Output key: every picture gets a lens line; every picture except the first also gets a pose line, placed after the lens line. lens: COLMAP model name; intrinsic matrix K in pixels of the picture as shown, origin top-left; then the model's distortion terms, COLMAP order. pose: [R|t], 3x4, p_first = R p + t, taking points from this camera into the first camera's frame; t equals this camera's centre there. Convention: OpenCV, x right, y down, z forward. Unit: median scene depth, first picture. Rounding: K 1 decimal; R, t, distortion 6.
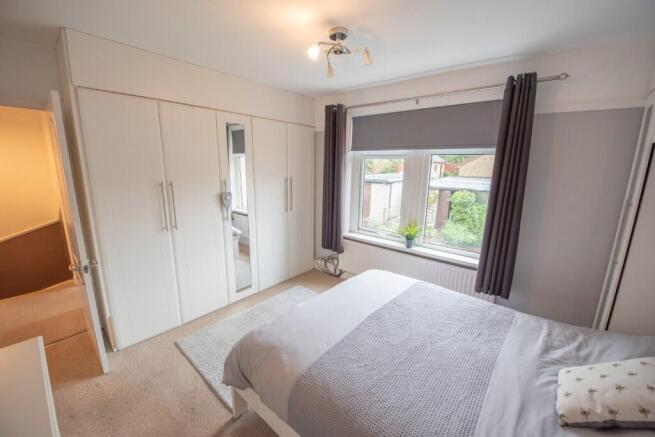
lens RADIAL K [[269.2, 0, 328.9], [0, 269.2, 219.5], [0, 0, 1]] dist [-0.013230, -0.000223]
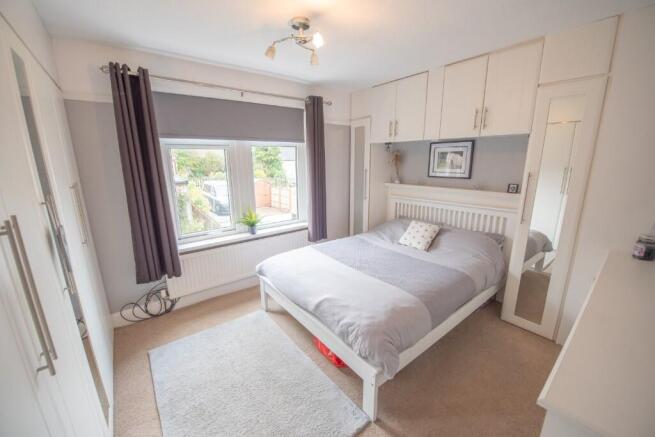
lens RADIAL K [[269.2, 0, 329.9], [0, 269.2, 219.5], [0, 0, 1]] dist [-0.013230, -0.000223]
pose [[0.169024, -0.242281, 0.955370, -0.648274], [0.205267, 0.956715, 0.206306, -0.106089], [-0.964000, 0.161236, 0.211440, 0.475235]]
